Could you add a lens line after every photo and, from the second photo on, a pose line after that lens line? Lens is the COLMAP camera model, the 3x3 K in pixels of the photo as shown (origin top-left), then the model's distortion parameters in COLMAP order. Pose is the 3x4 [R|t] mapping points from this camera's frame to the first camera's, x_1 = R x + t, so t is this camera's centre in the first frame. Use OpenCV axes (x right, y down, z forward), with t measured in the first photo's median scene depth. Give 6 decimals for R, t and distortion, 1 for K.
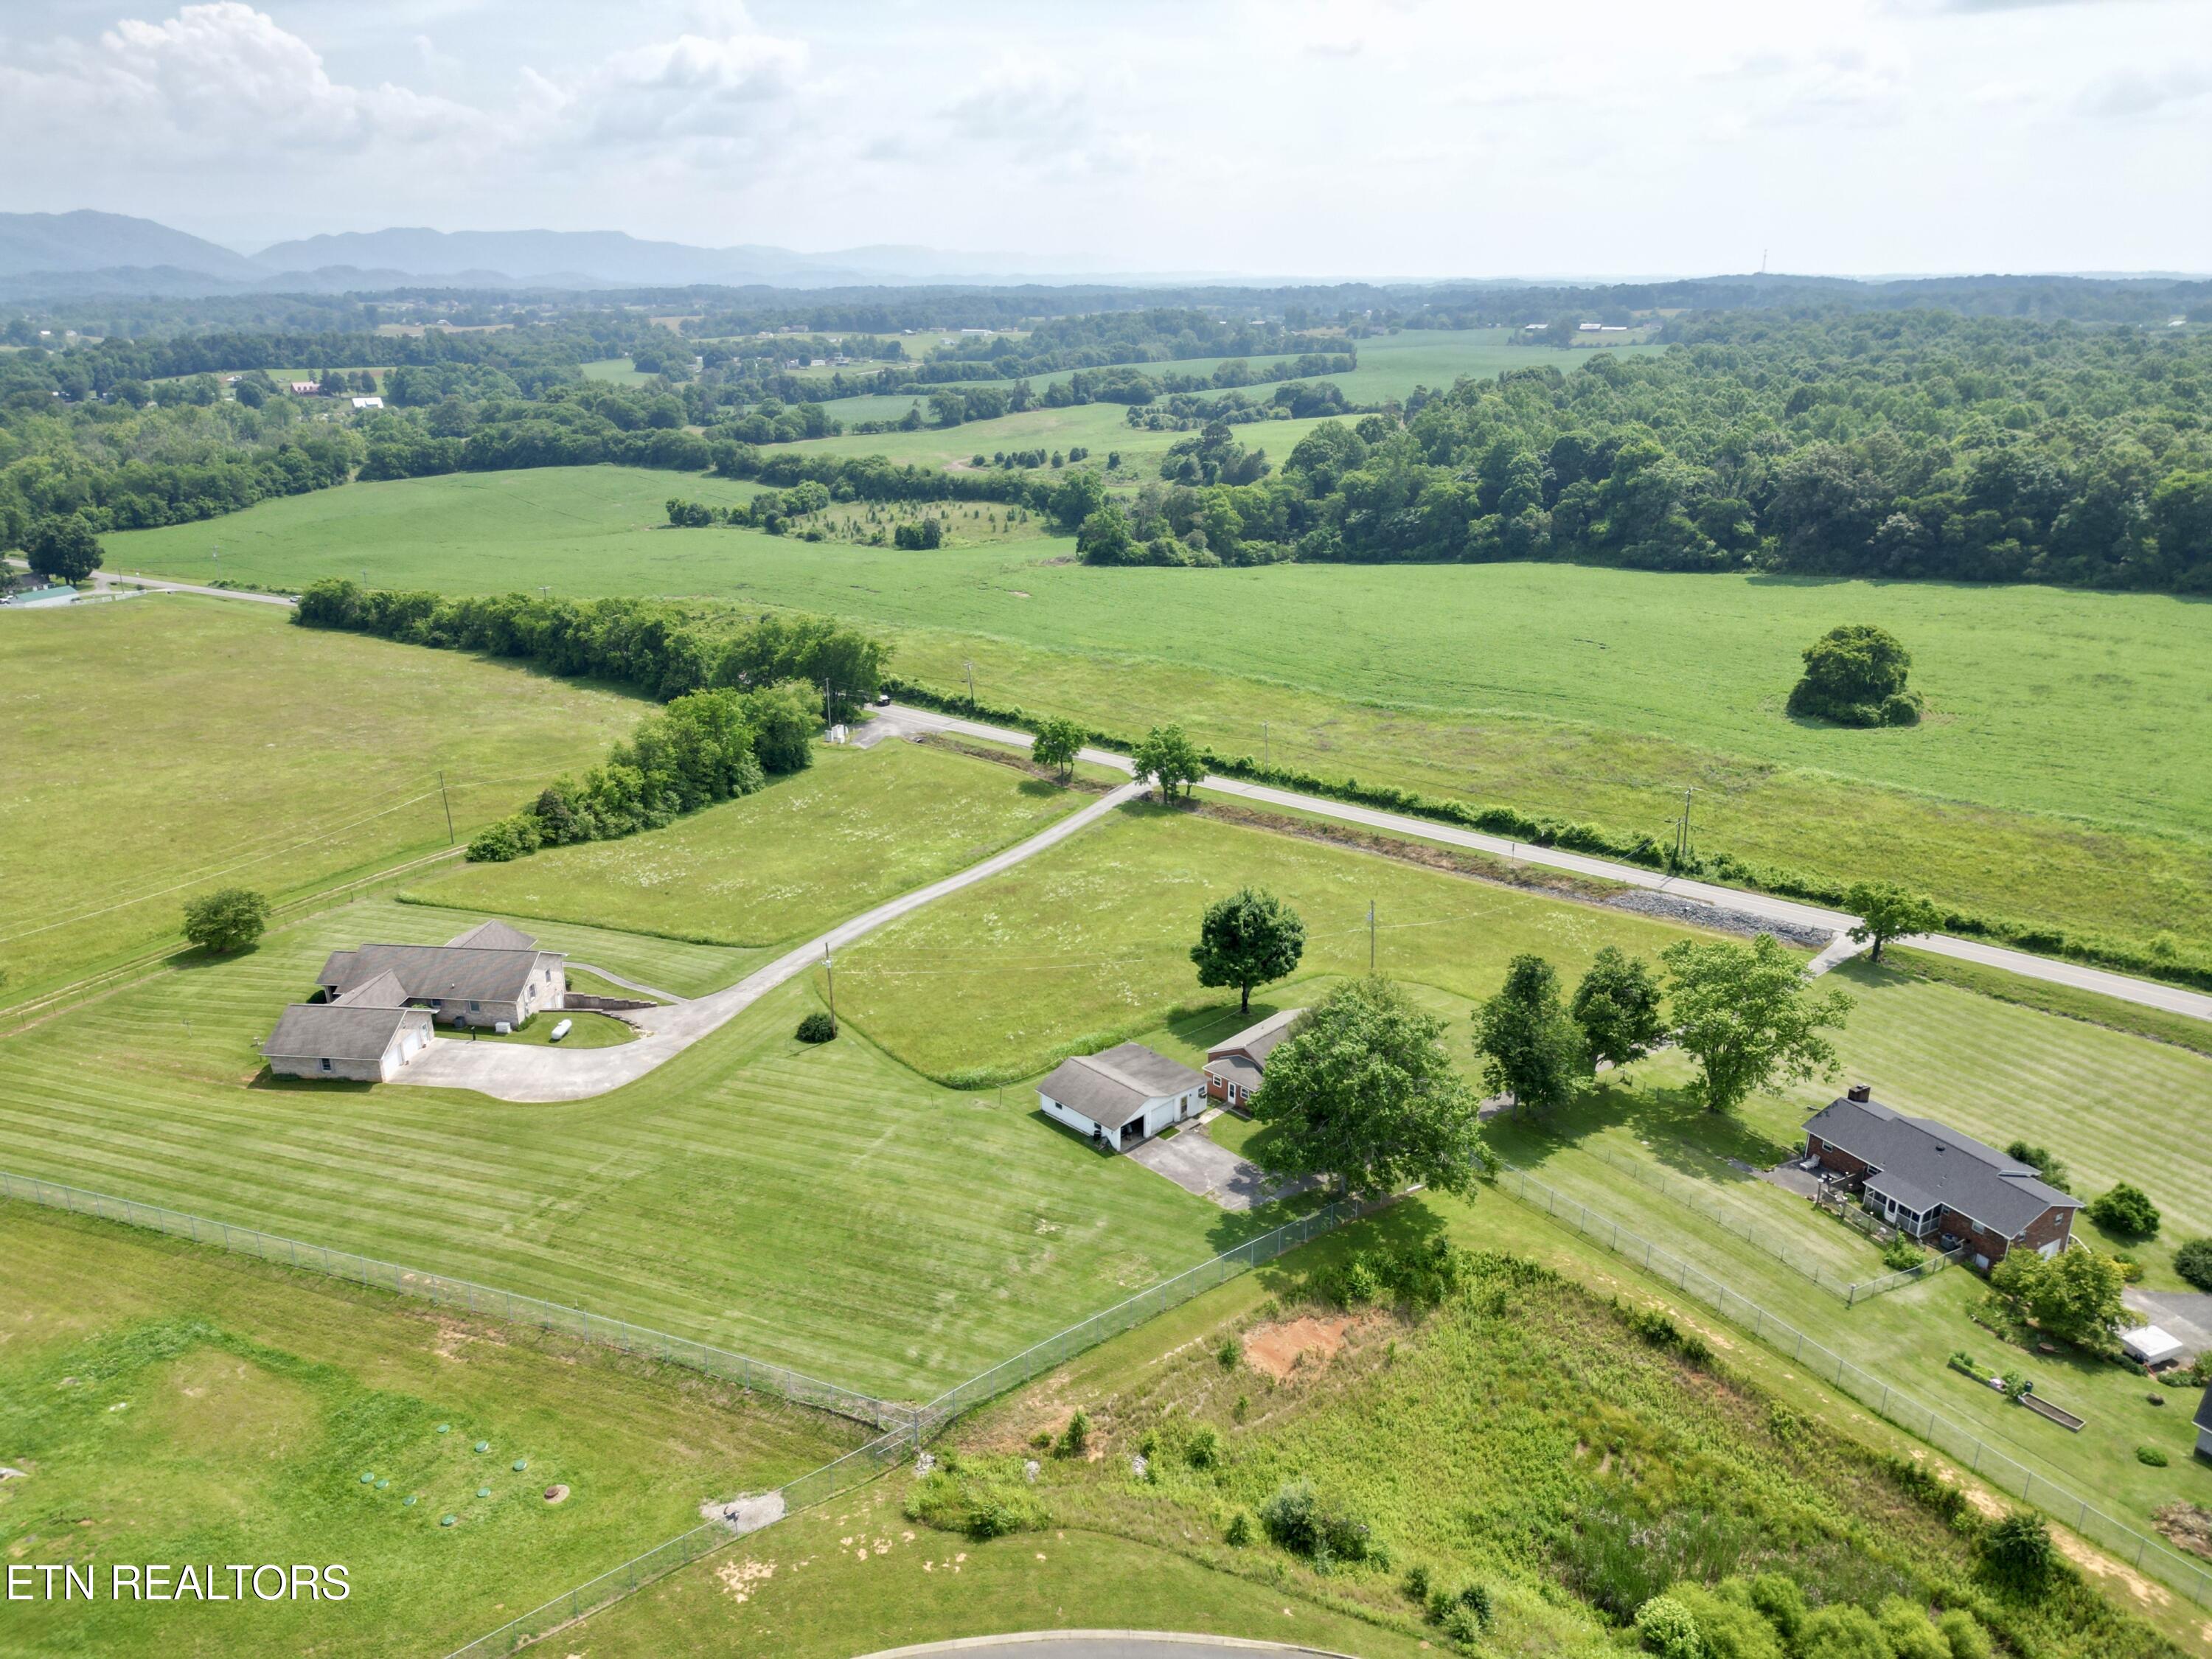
lens RADIAL K [[1553.6, 0, 1106.0], [0, 1553.6, 829.5], [0, 0, 1]] dist [0.067073, -0.066527]
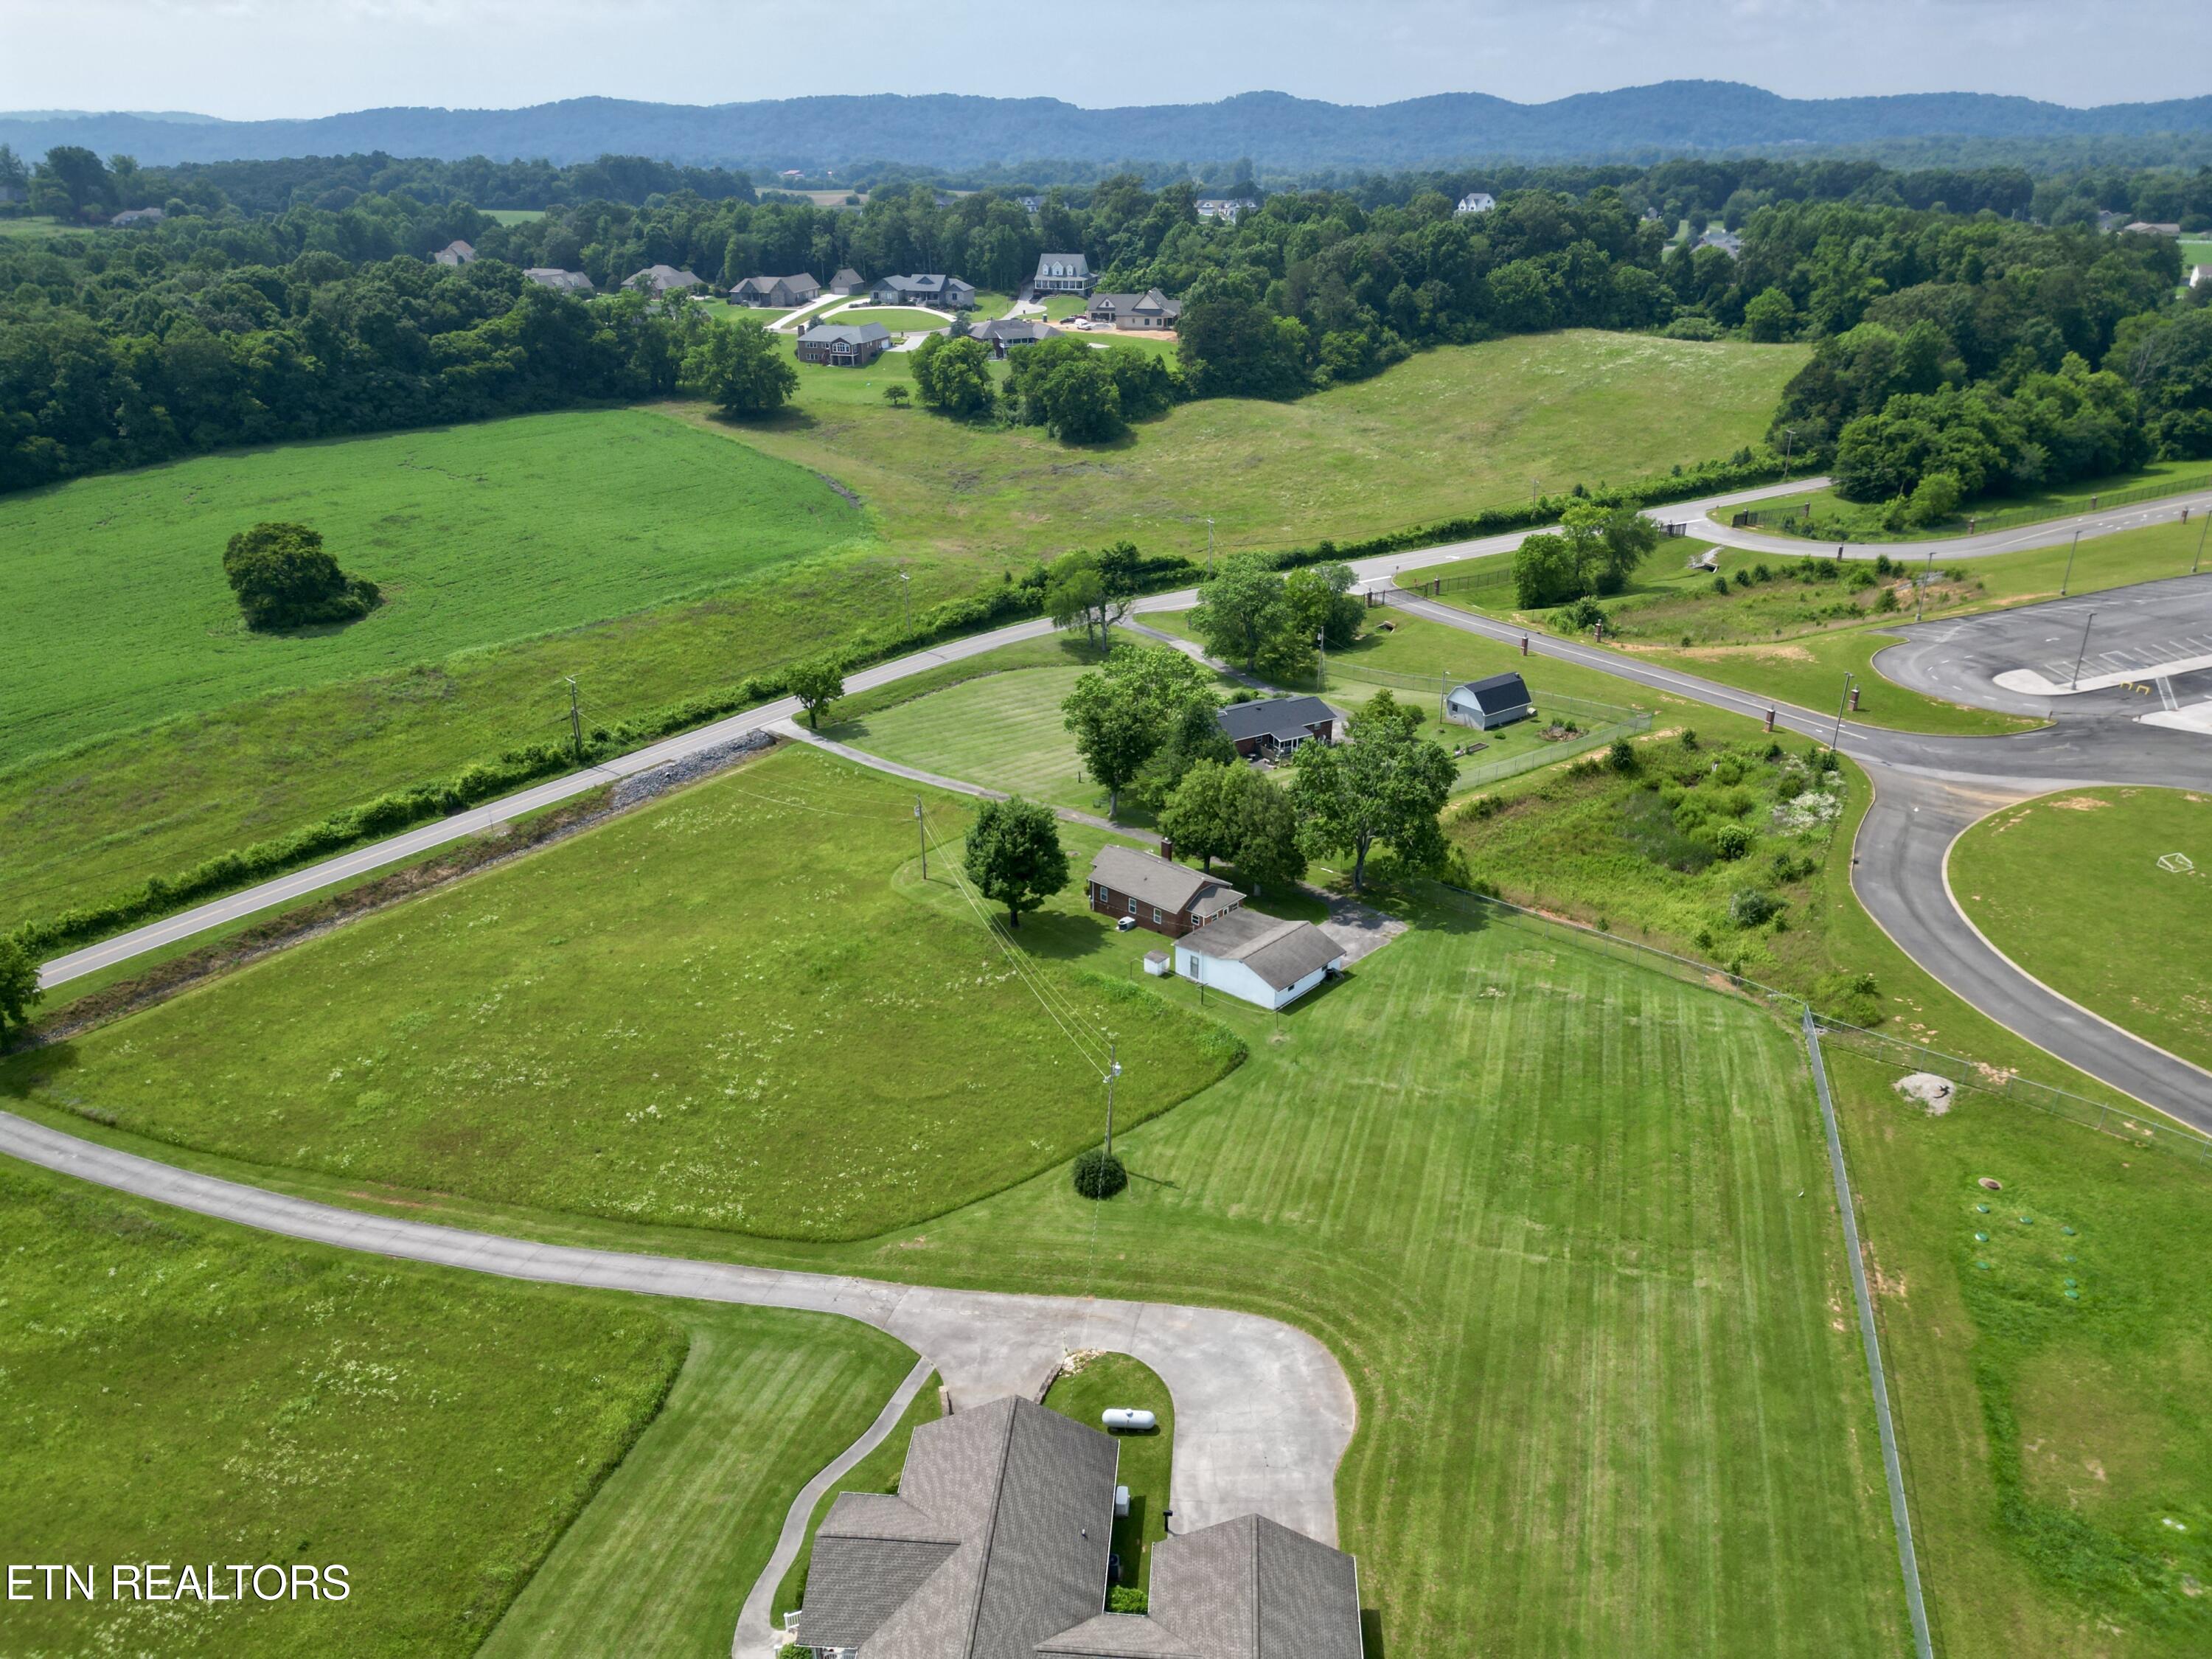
lens RADIAL K [[1553.6, 0, 1106.0], [0, 1553.6, 829.5], [0, 0, 1]] dist [0.067073, -0.066527]
pose [[-0.018653, -0.409273, 0.912221, -0.499788], [0.342097, 0.854699, 0.390461, -0.188558], [-0.939480, 0.319351, 0.124068, 0.533551]]
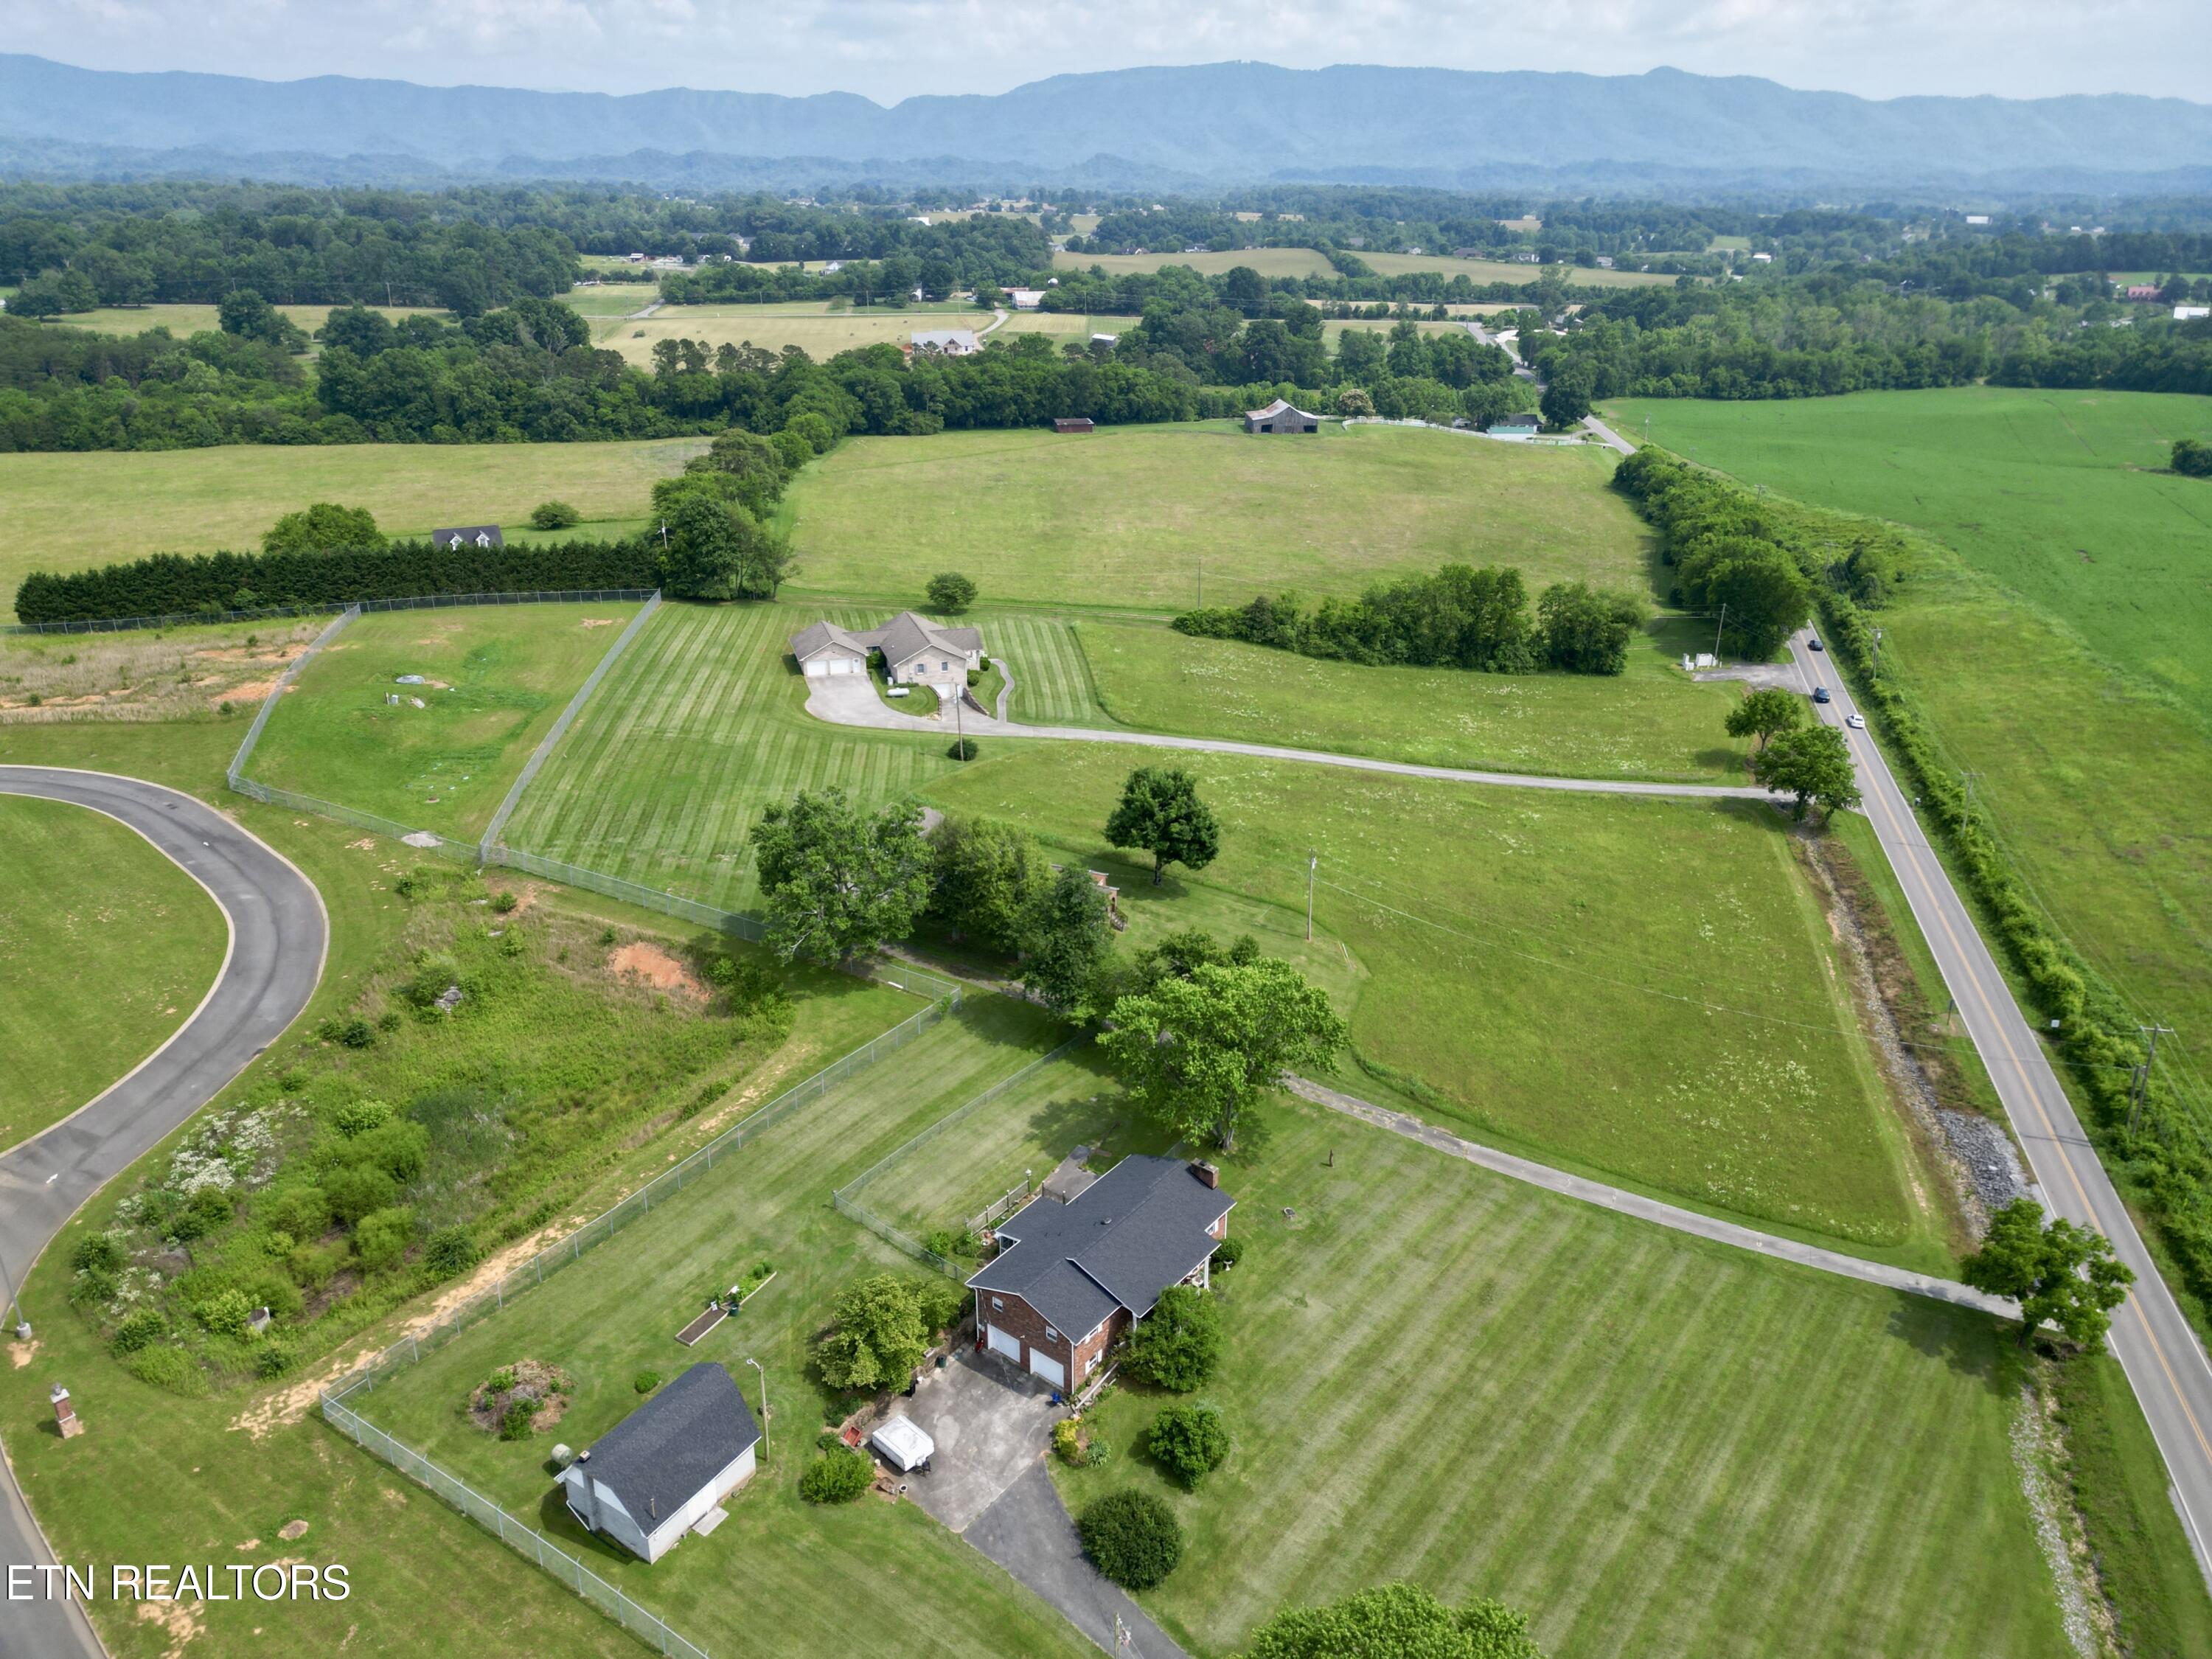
lens RADIAL K [[1553.6, 0, 1106.0], [0, 1553.6, 829.5], [0, 0, 1]] dist [0.067073, -0.066527]
pose [[0.403293, 0.359360, -0.841555, 0.620909], [-0.310795, 0.918784, 0.243398, -0.105344], [0.860675, 0.163391, 0.482226, 0.303740]]
